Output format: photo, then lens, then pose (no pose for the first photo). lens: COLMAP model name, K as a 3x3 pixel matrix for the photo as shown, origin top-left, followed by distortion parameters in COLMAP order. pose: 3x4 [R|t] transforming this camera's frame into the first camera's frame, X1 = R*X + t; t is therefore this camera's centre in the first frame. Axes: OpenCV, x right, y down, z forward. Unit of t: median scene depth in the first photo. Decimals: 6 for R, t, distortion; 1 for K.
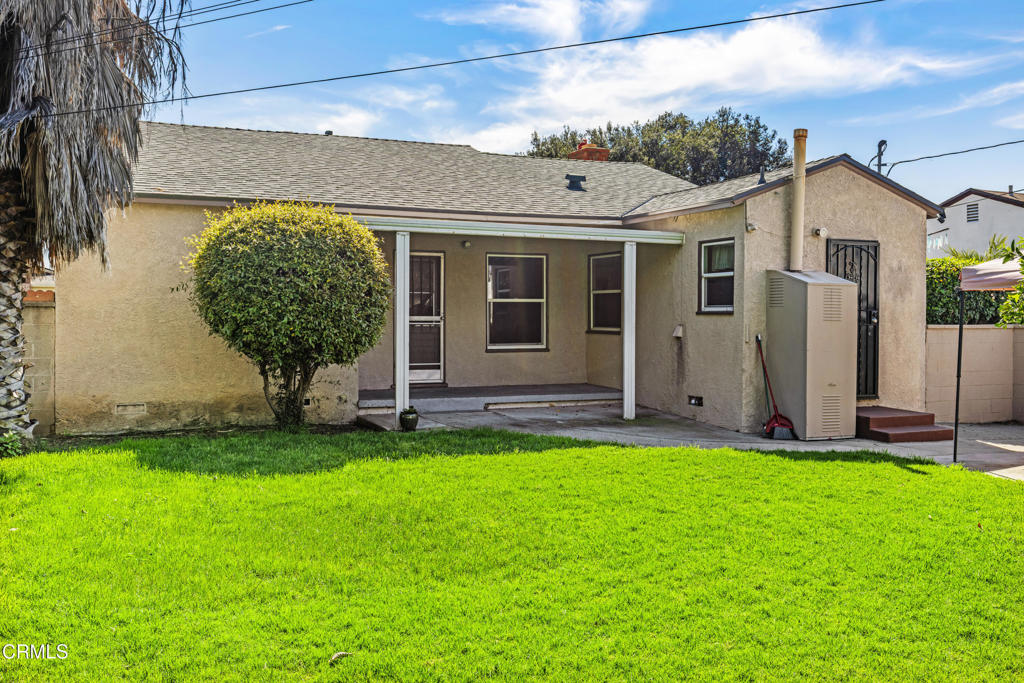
lens RADIAL K [[881.7, 0, 484.1], [0, 881.7, 324.0], [0, 0, 1]] dist [0.004772, 0.000640]
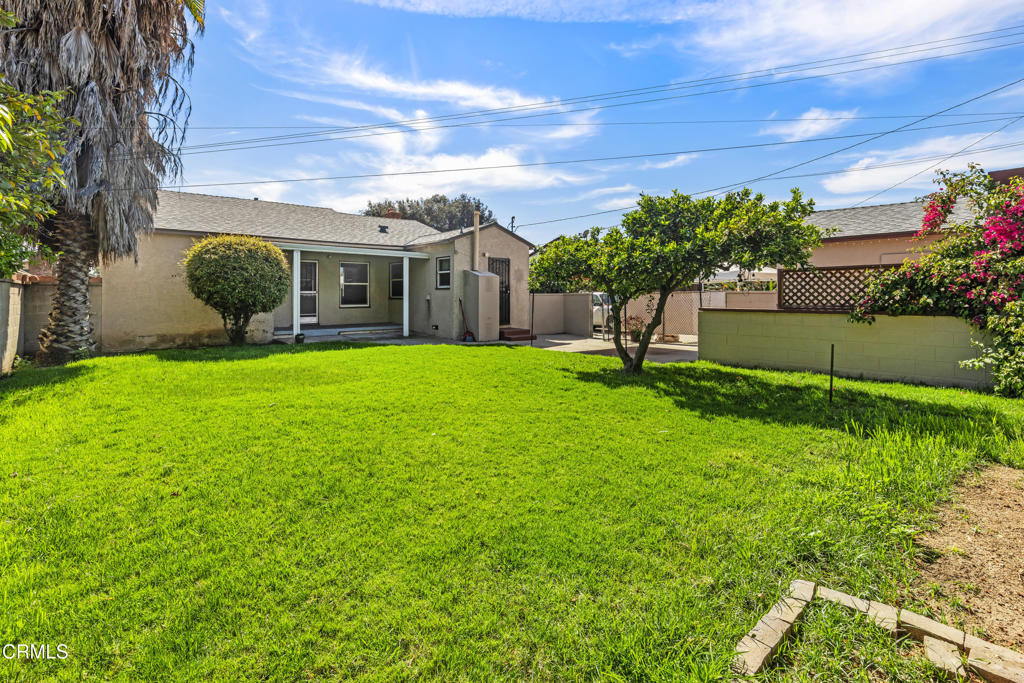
lens RADIAL K [[468.6, 0, 485.6], [0, 468.6, 289.8], [0, 0, 1]] dist [0.004135, -0.000308]
pose [[0.957744, -0.002055, 0.287615, 0.017970], [0.009044, 0.999695, -0.022971, 0.020442], [-0.287480, 0.024601, 0.957471, -0.209113]]
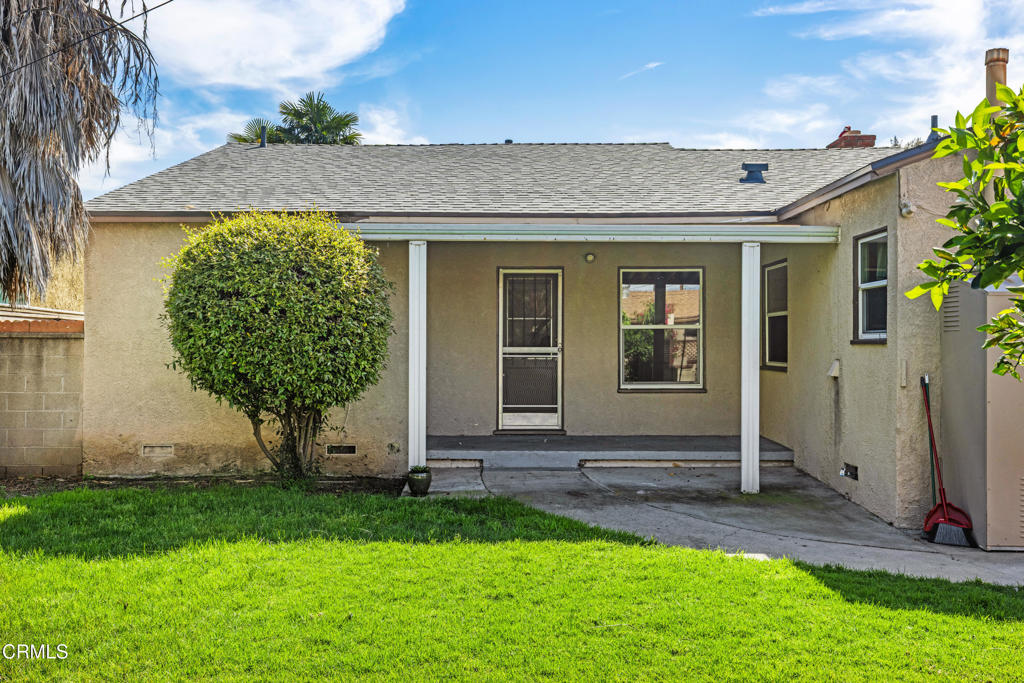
lens RADIAL K [[881.7, 0, 515.8], [0, 881.7, 334.4], [0, 0, 1]] dist [0.004772, 0.000640]
pose [[0.928365, -0.007190, -0.371599, 0.273638], [-0.001442, 0.999736, -0.022947, -0.002530], [0.371666, 0.021839, 0.928110, 0.292170]]
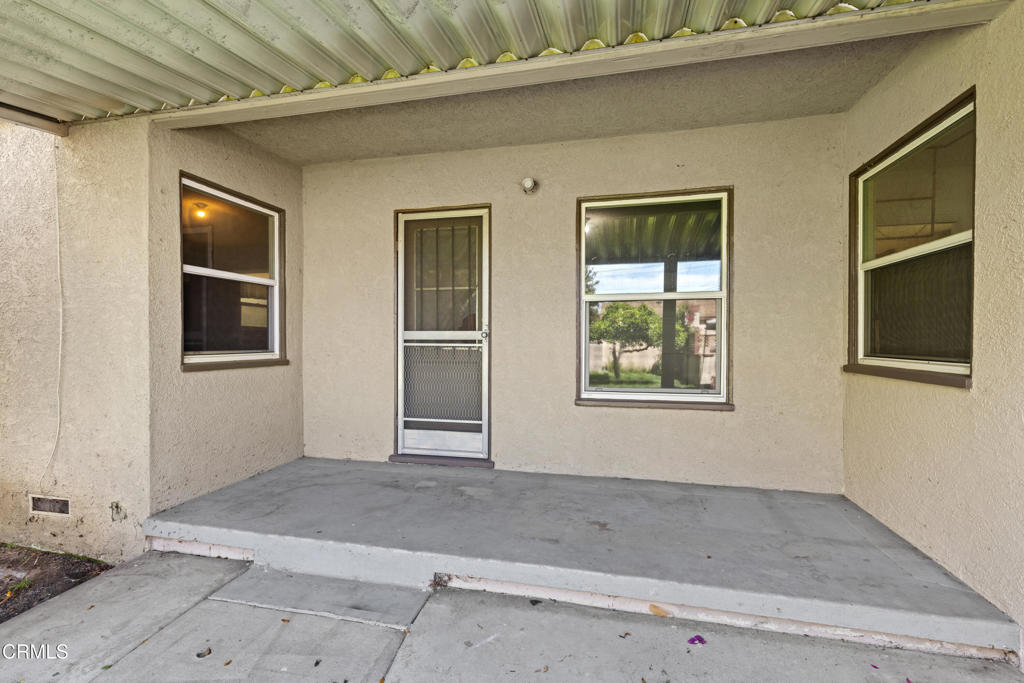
lens RADIAL K [[468.6, 0, 503.4], [0, 468.6, 345.1], [0, 0, 1]] dist [0.004135, -0.000308]
pose [[0.822646, 0.004337, -0.568538, 0.149457], [-0.005385, 0.999985, -0.000165, -0.000756], [0.568529, 0.003198, 0.822657, 0.984011]]
